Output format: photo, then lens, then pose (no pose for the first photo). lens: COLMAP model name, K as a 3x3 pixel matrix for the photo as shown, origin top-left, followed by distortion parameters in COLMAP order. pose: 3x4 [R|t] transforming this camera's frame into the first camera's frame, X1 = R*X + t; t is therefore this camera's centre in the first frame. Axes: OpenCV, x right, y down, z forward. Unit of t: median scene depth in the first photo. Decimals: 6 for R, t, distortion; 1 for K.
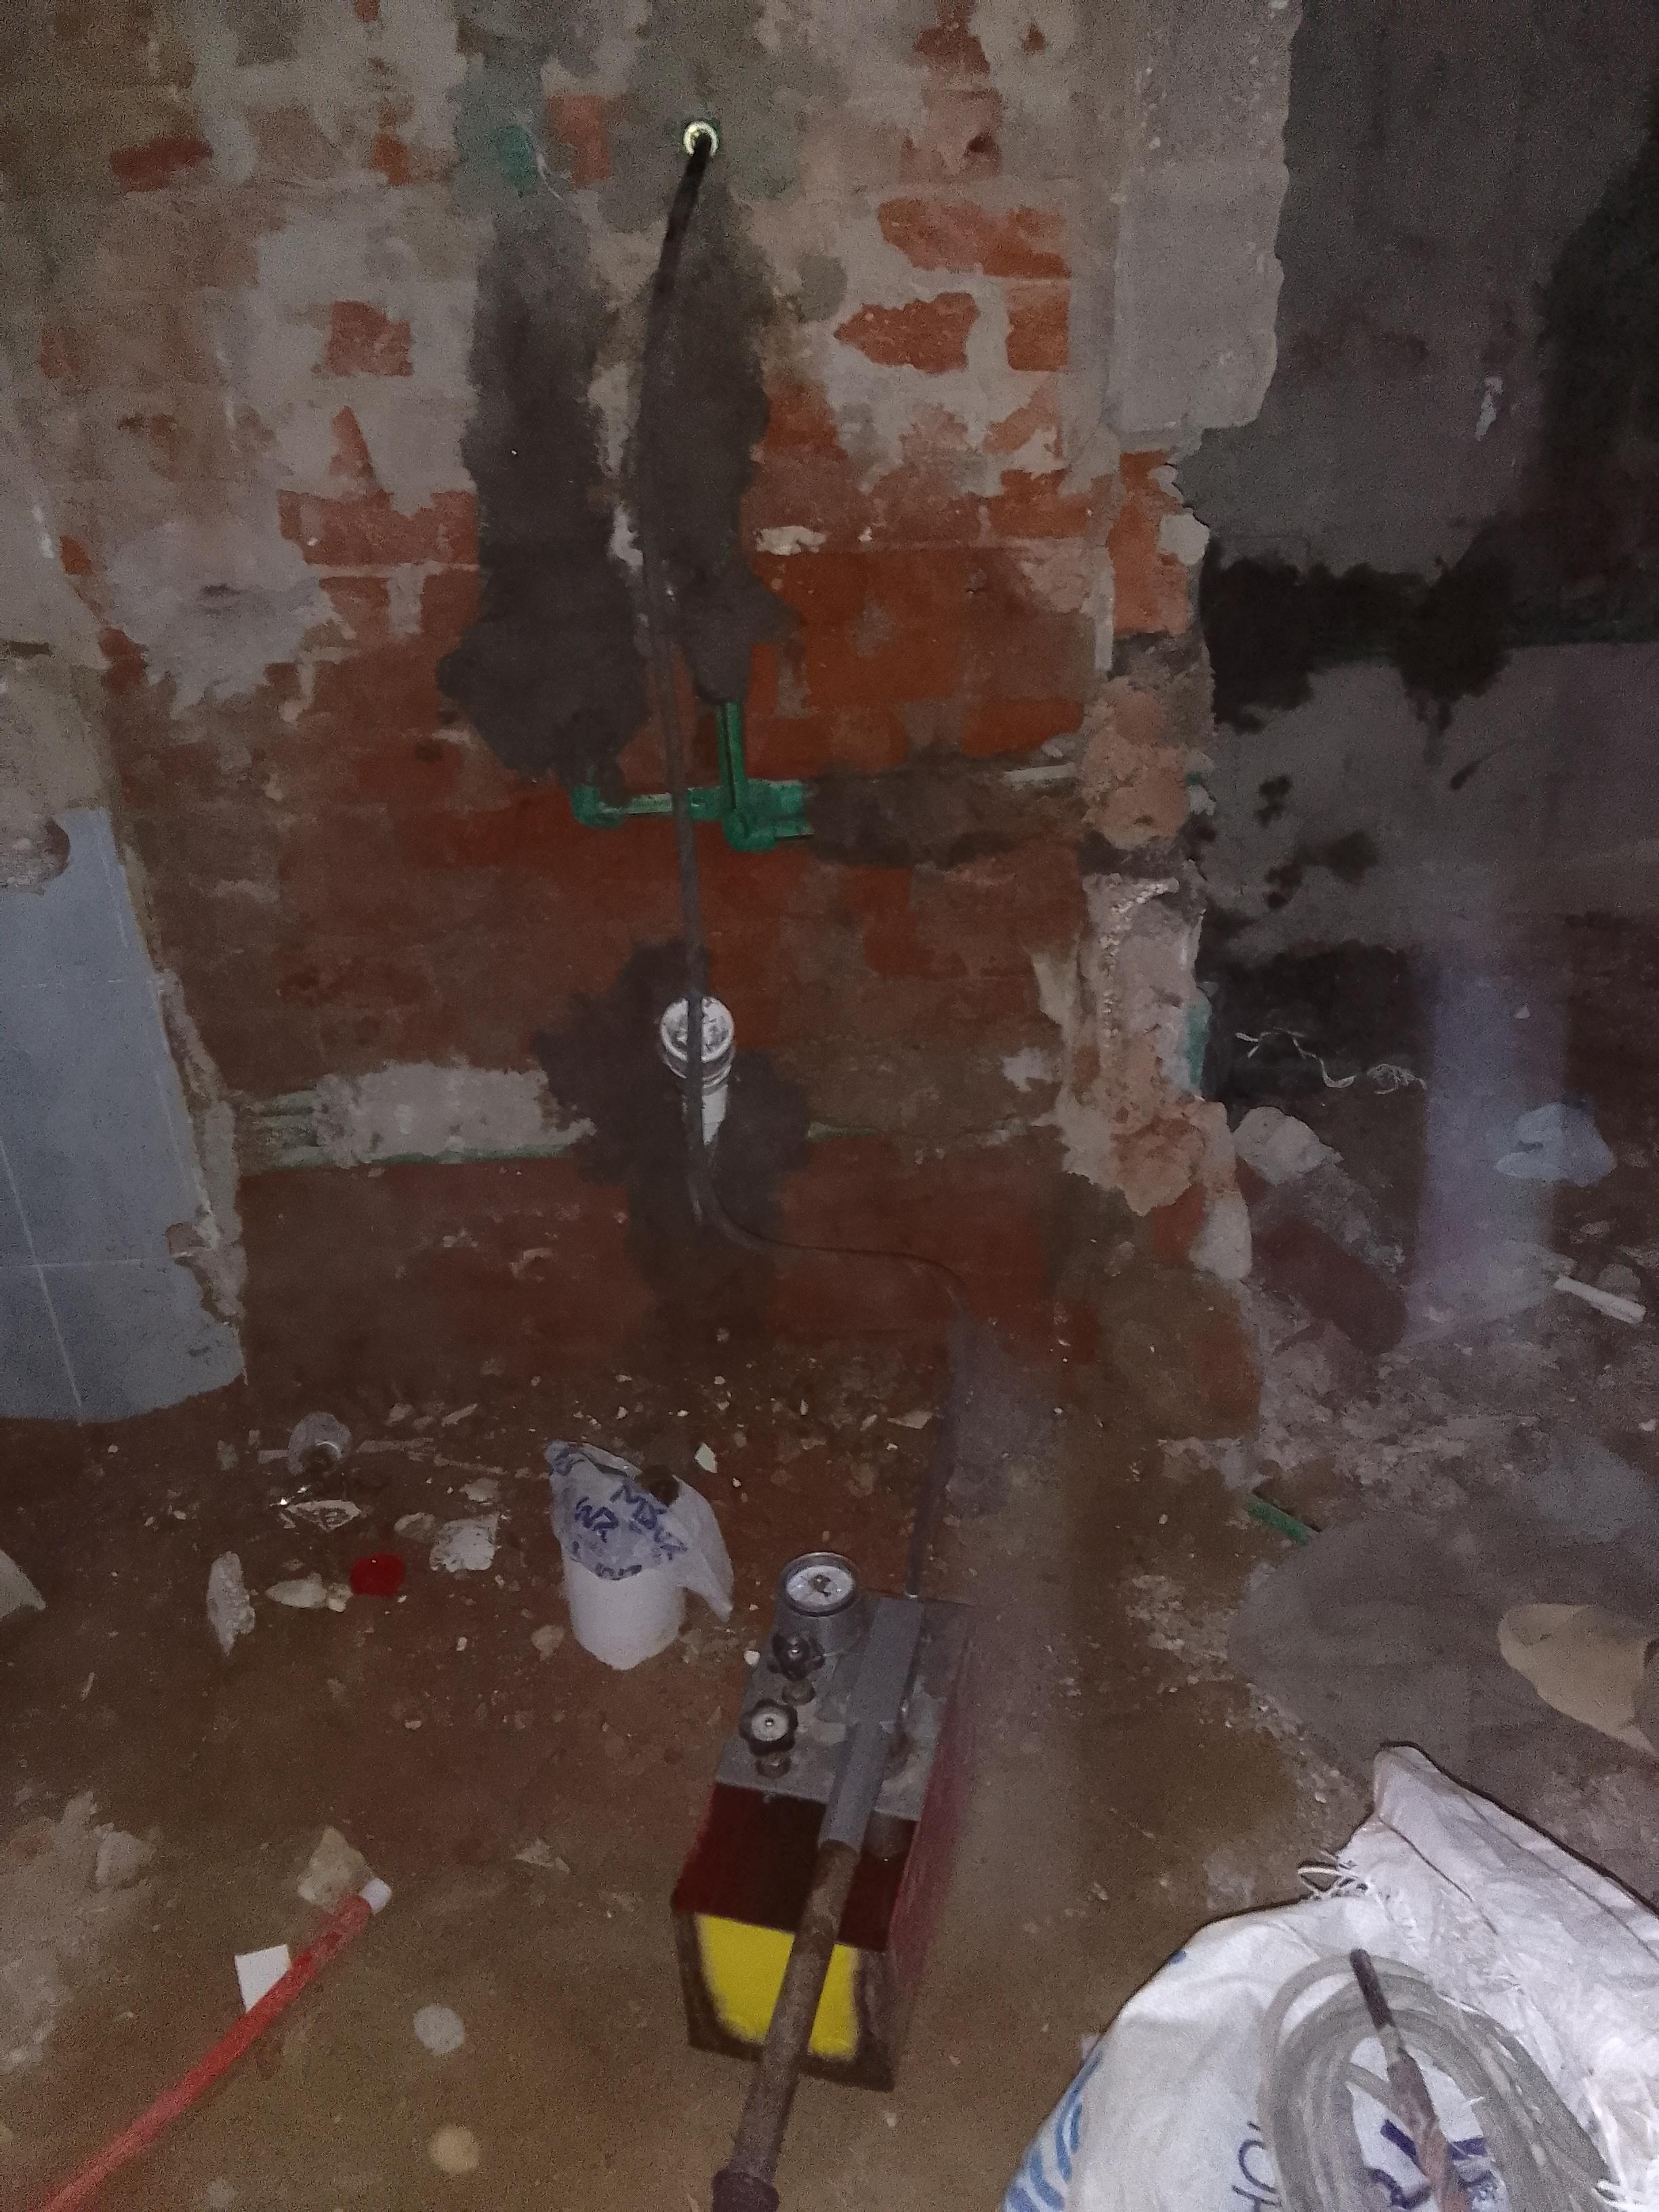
lens RADIAL K [[1755.4, 0, 779.7], [0, 1755.4, 1176.0], [0, 0, 1]] dist [0.046739, -0.074910]
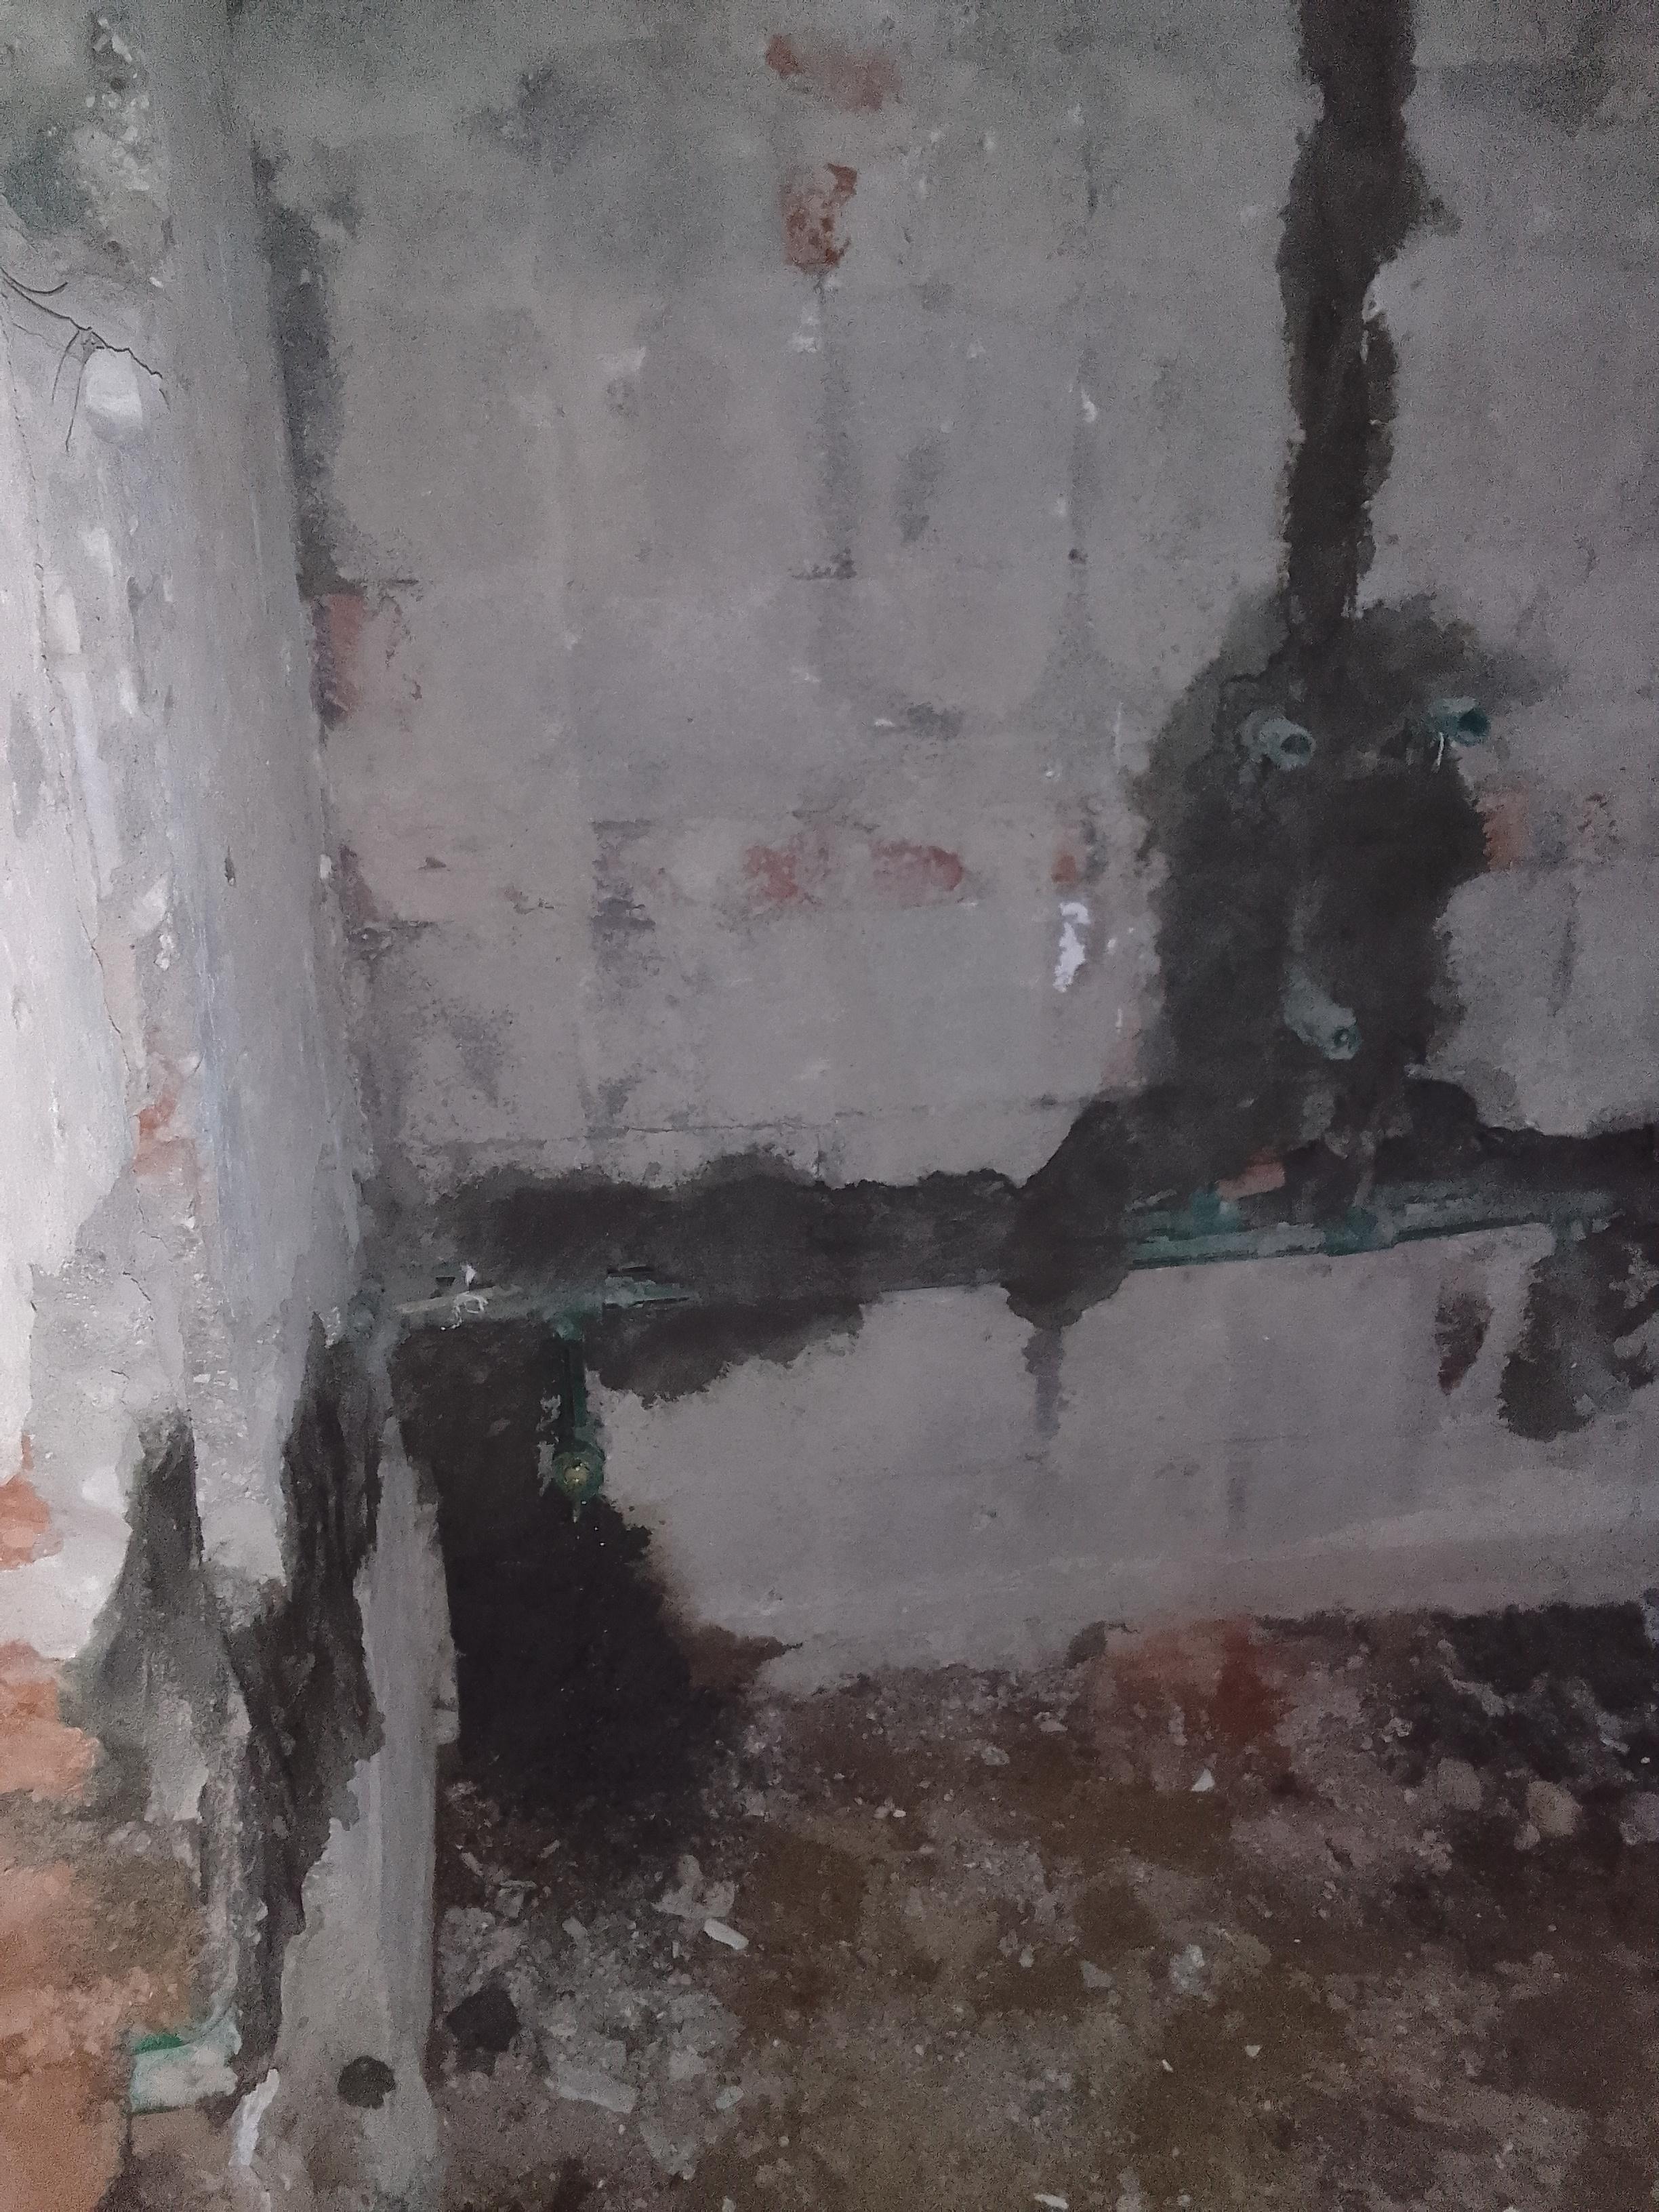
lens RADIAL K [[1755.4, 0, 809.1], [0, 1755.4, 1147.7], [0, 0, 1]] dist [0.046739, -0.074910]
pose [[0.999462, -0.003084, 0.032661, 0.274074], [0.006193, 0.995409, -0.095513, -0.290123], [-0.032216, 0.095663, 0.994892, 0.361736]]
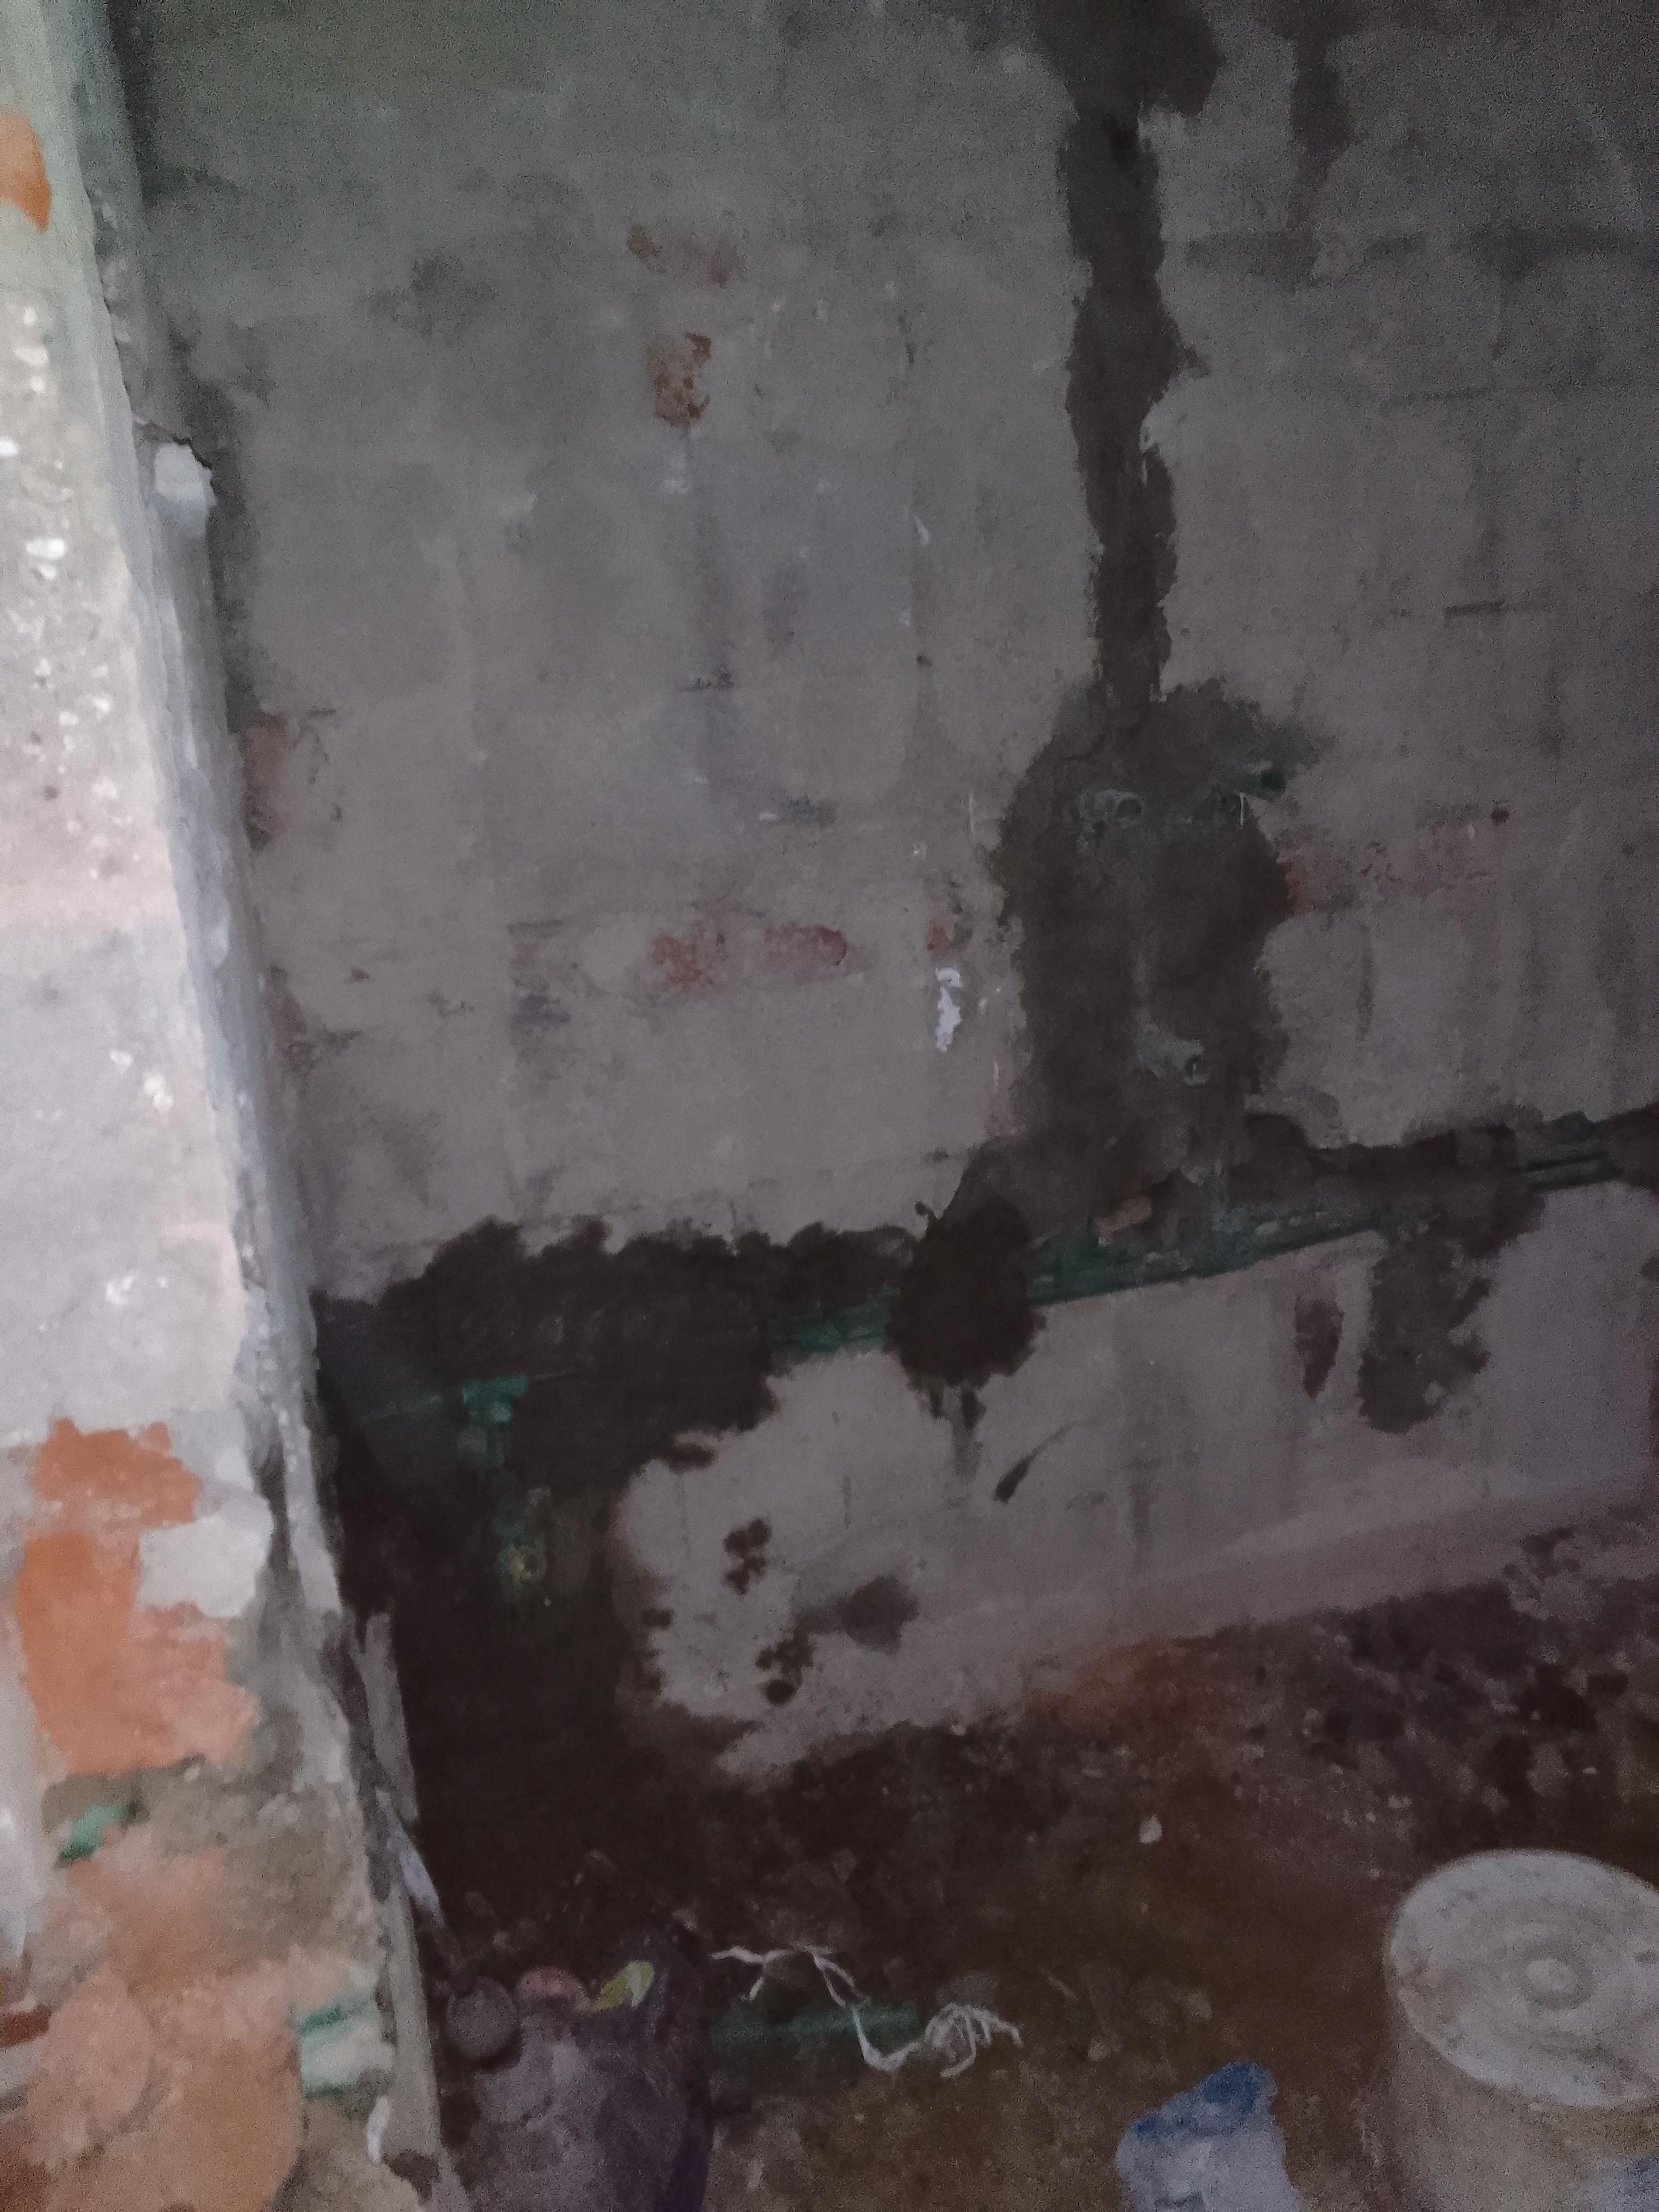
lens RADIAL K [[1755.4, 0, 802.3], [0, 1755.4, 1159.1], [0, 0, 1]] dist [0.046739, -0.074910]
pose [[0.979179, -0.094425, 0.179699, 0.203895], [0.131242, 0.969809, -0.205537, -0.230301], [-0.154866, 0.224841, 0.962010, 0.333984]]
